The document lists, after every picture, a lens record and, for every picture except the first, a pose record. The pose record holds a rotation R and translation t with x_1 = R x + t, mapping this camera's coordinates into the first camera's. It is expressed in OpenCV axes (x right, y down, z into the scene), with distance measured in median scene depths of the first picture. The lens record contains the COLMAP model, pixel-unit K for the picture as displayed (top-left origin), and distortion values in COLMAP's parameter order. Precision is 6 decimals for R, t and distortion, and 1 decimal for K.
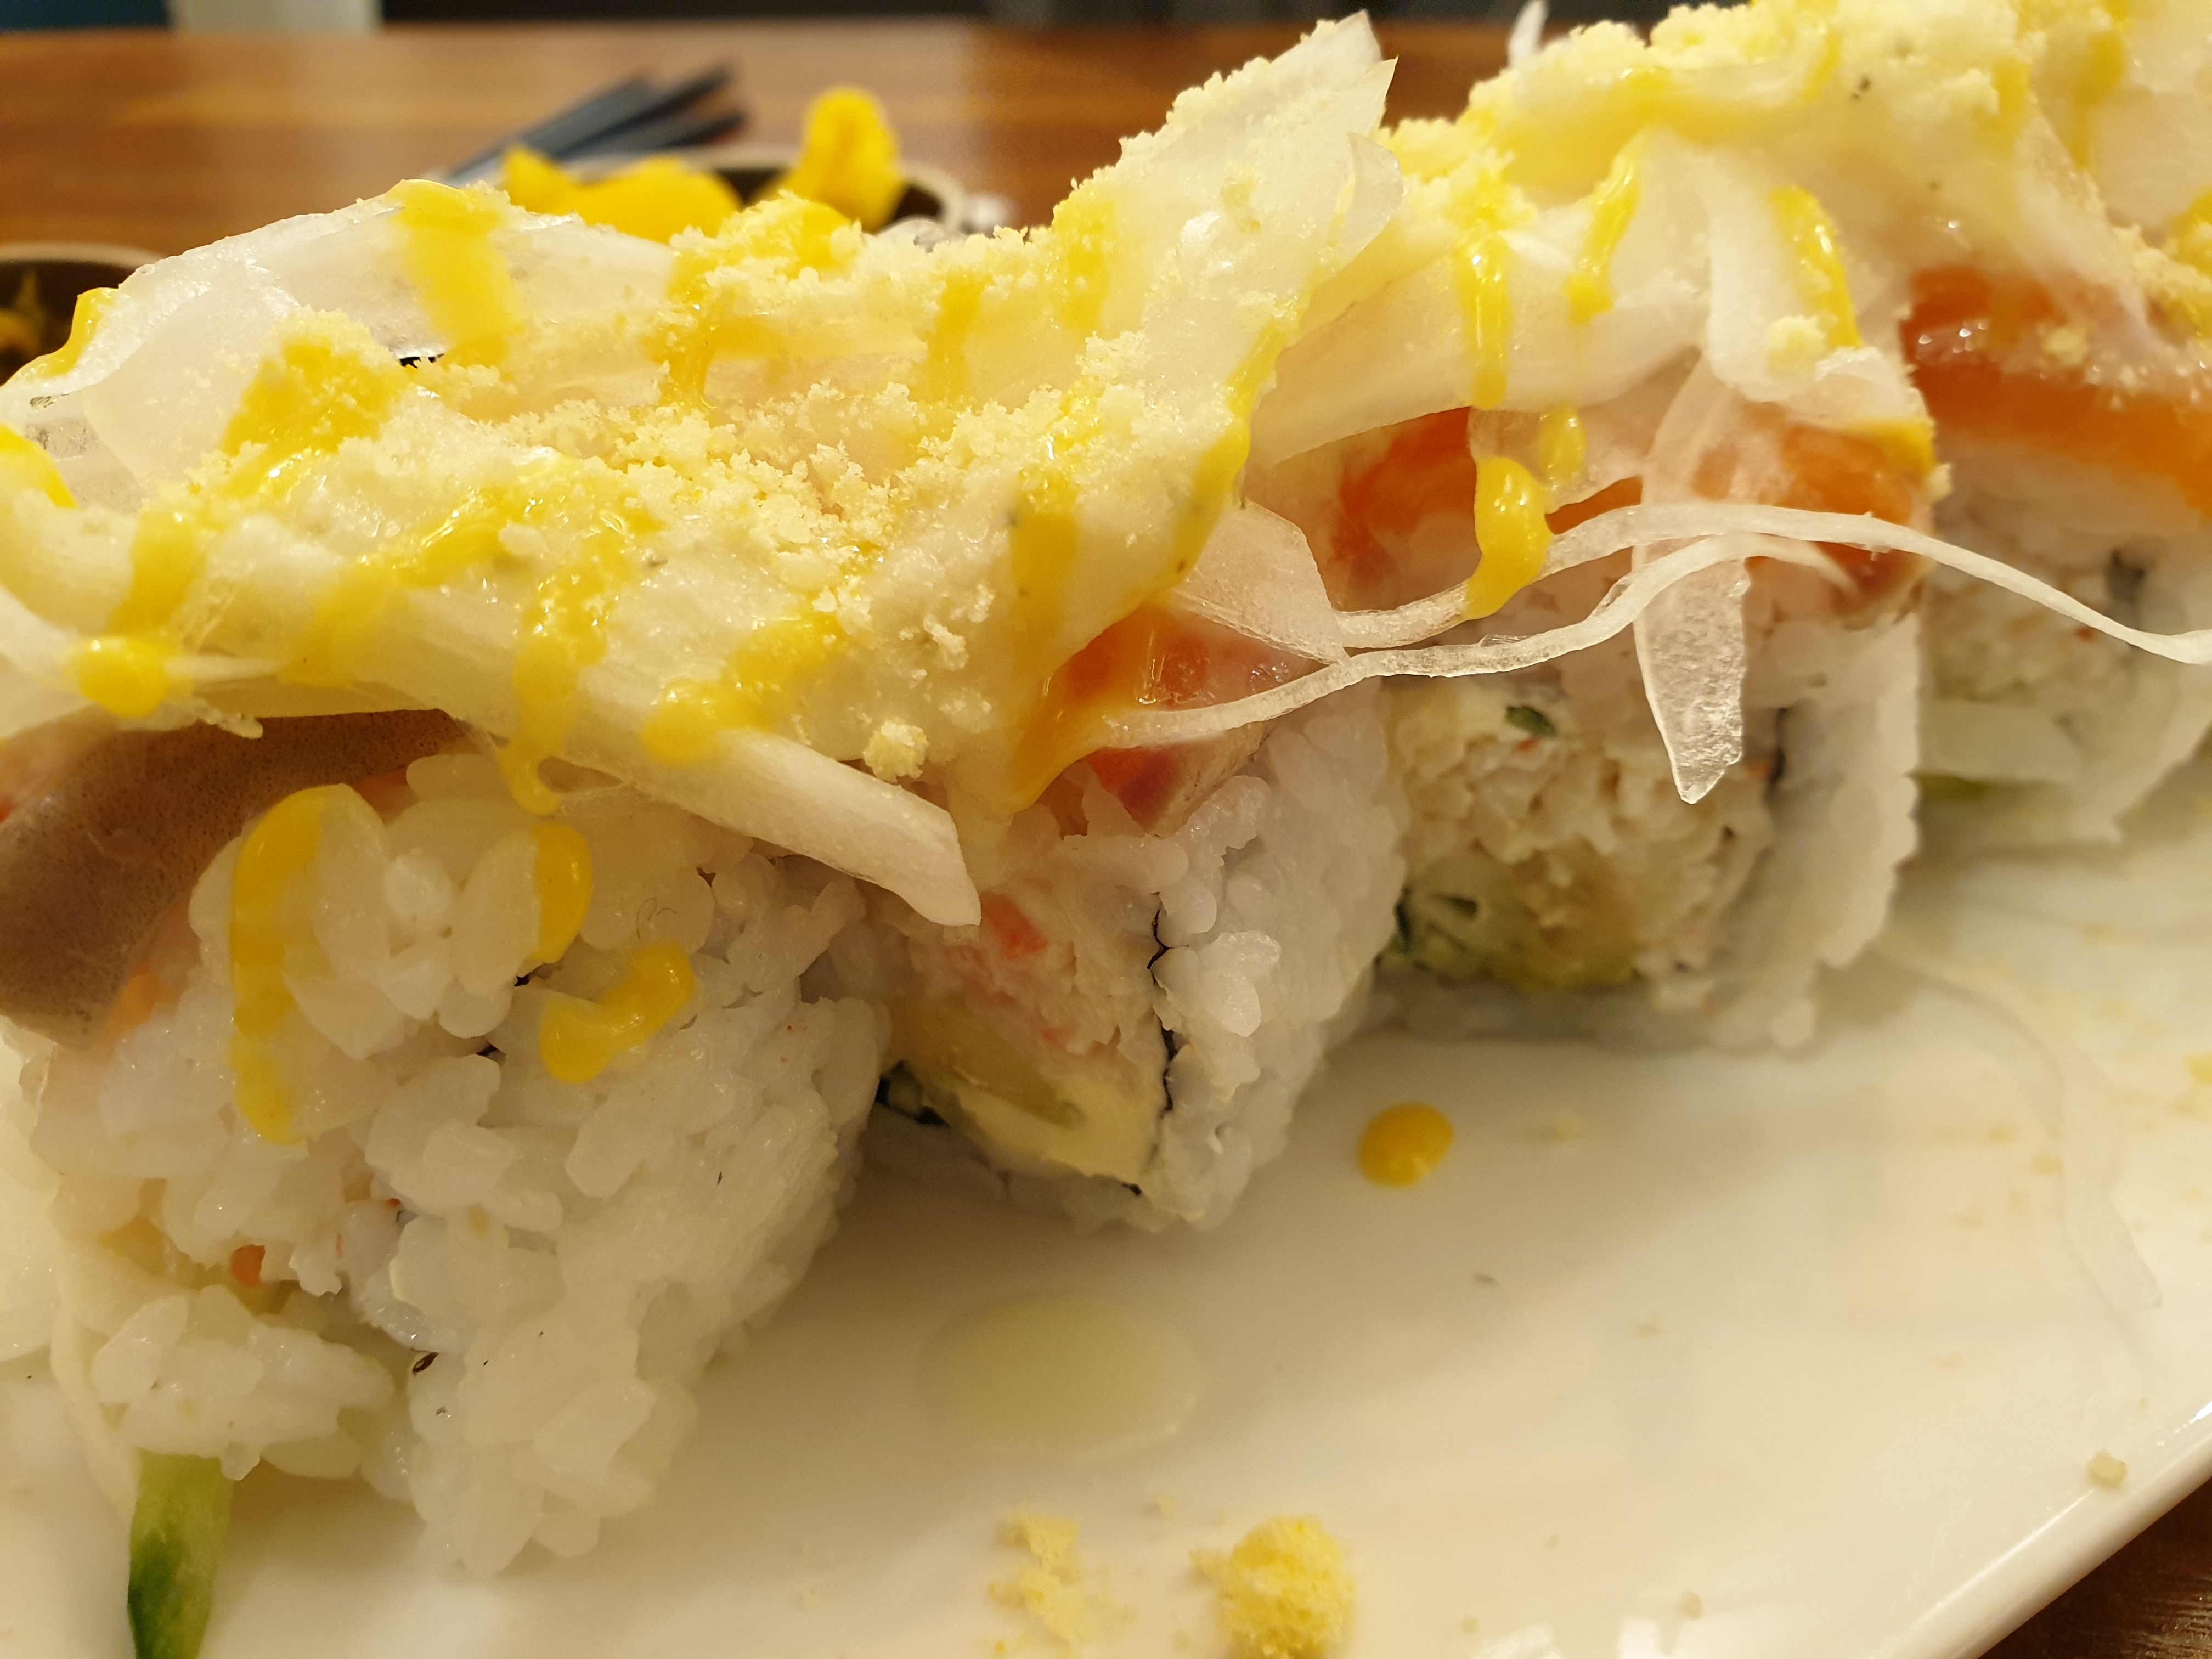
lens RADIAL K [[1740.5, 0, 1106.0], [0, 1740.5, 829.5], [0, 0, 1]] dist [-0.027820, 0.002898]
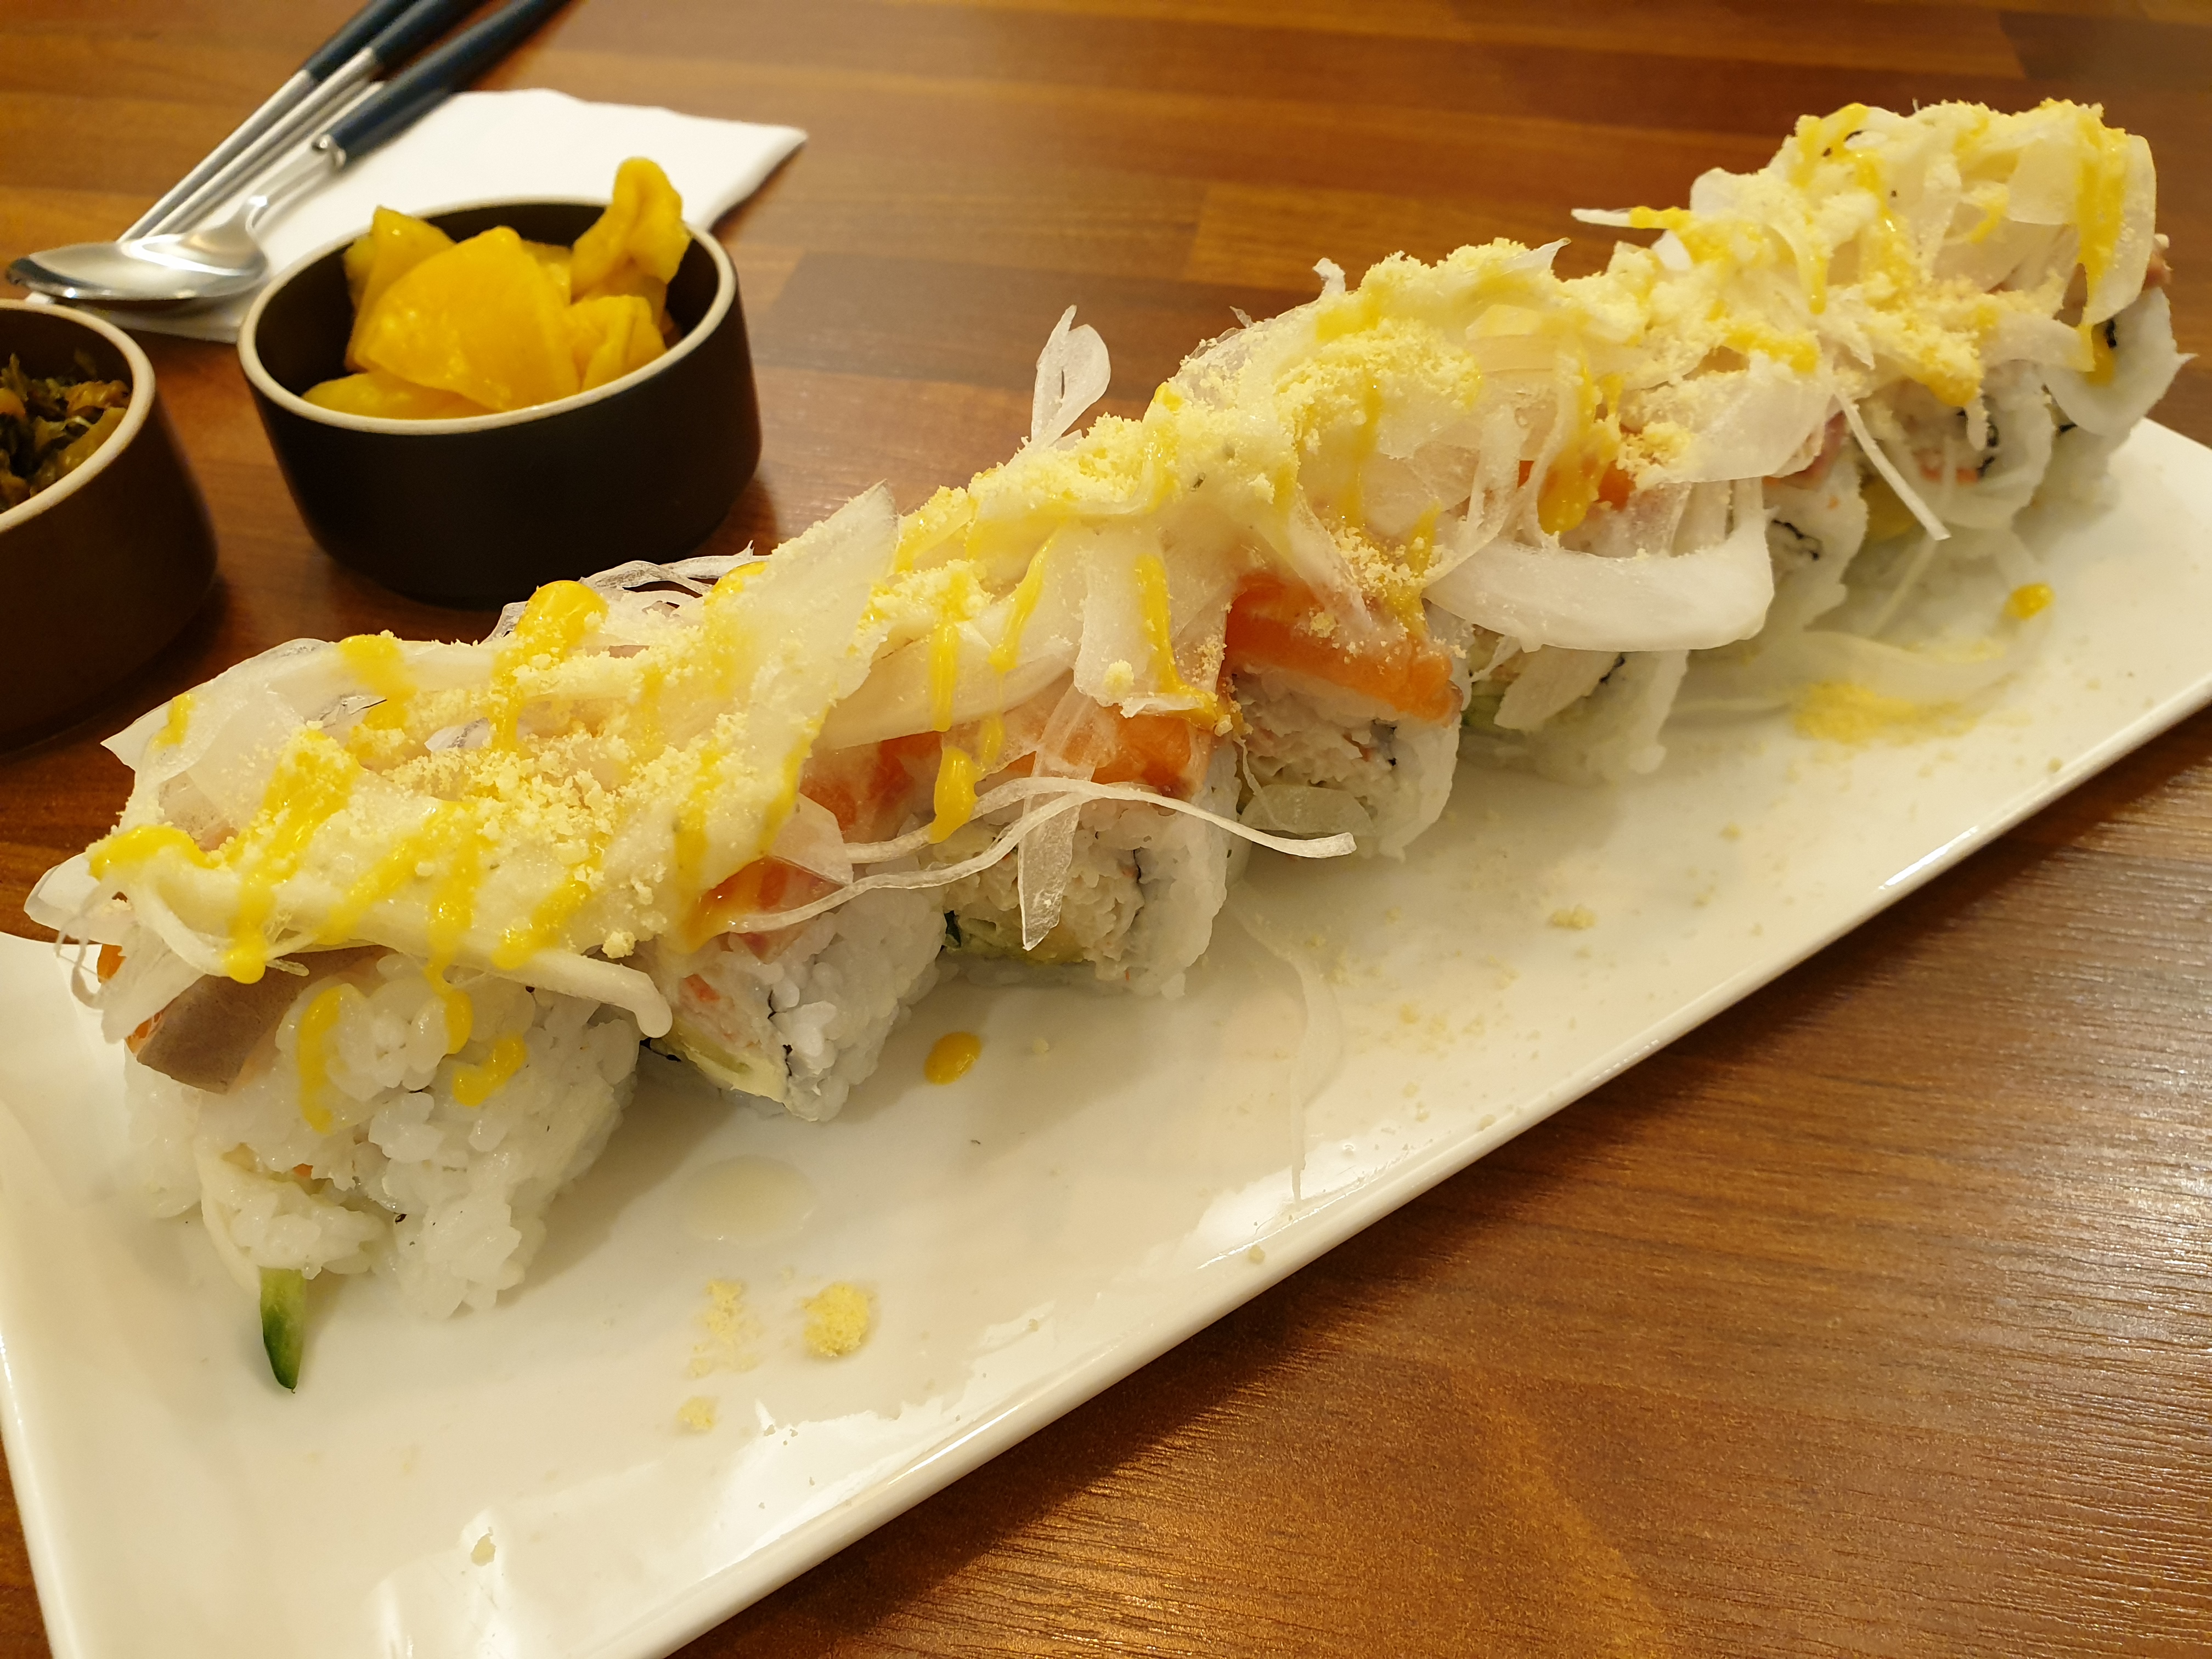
lens RADIAL K [[1598.7, 0, 1106.0], [0, 1598.7, 829.5], [0, 0, 1]] dist [-0.046397, -0.001839]
pose [[0.996148, -0.004874, 0.087557, 0.255548], [-0.011754, 0.982022, 0.188398, -0.486033], [-0.086901, -0.188702, 0.978182, -0.761392]]
